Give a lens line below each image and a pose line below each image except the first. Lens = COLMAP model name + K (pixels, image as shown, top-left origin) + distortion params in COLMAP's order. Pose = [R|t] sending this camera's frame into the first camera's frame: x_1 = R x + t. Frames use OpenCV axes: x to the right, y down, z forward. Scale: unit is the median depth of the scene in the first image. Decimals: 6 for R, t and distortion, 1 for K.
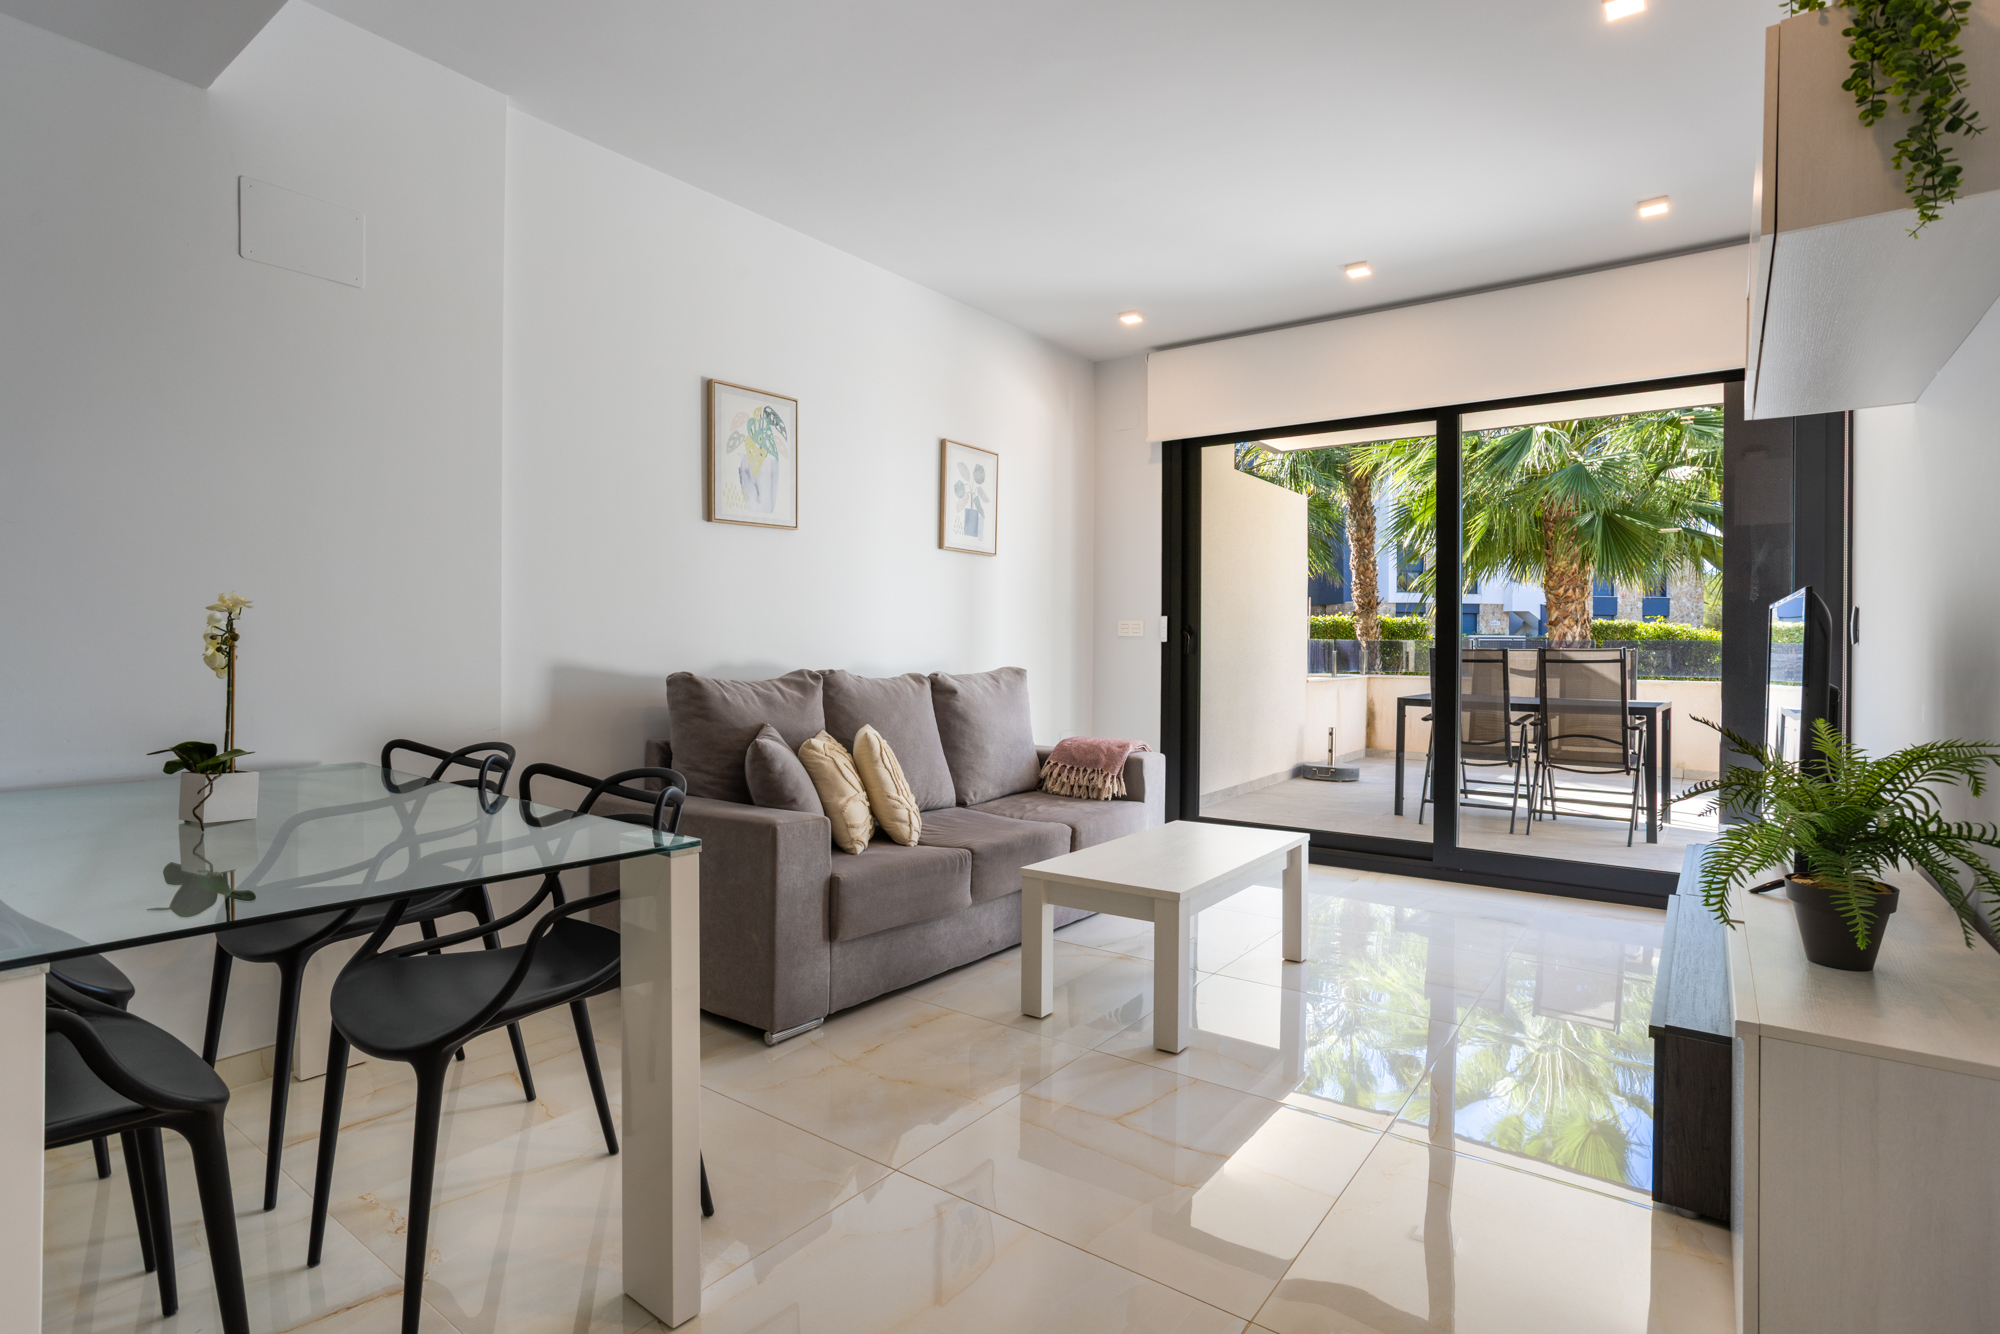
lens RADIAL K [[992.7, 0, 1006.1], [0, 992.7, 653.6], [0, 0, 1]] dist [-0.059895, 0.029111]
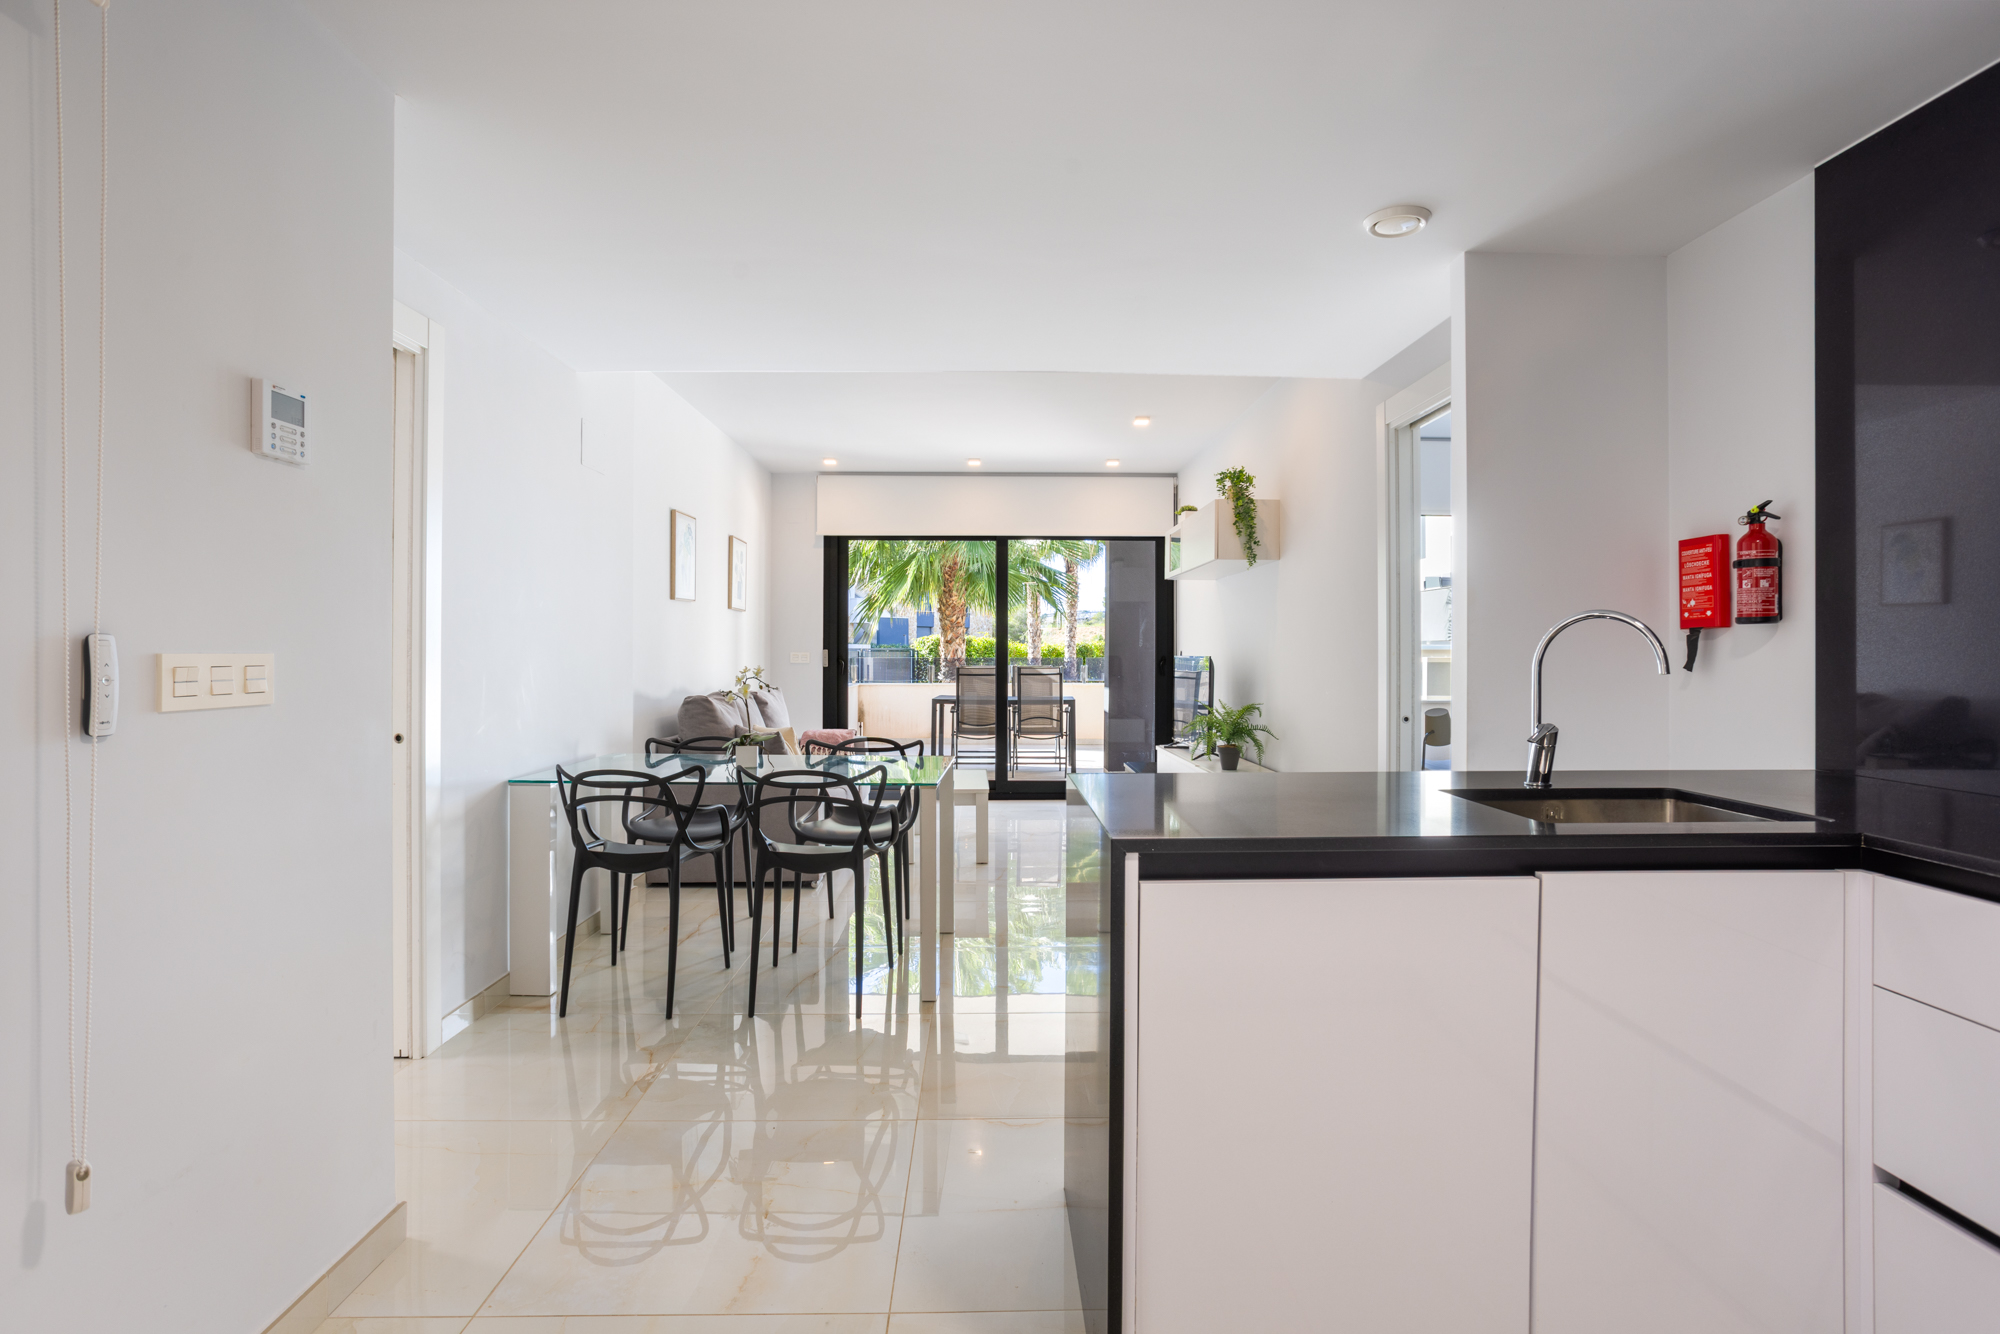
lens RADIAL K [[992.7, 0, 1006.1], [0, 992.7, 653.6], [0, 0, 1]] dist [-0.059895, 0.029111]
pose [[0.794464, -0.003482, 0.607302, -0.617334], [0.006635, 0.999974, -0.002947, -0.028828], [-0.607276, 0.006371, 0.794466, -0.427454]]
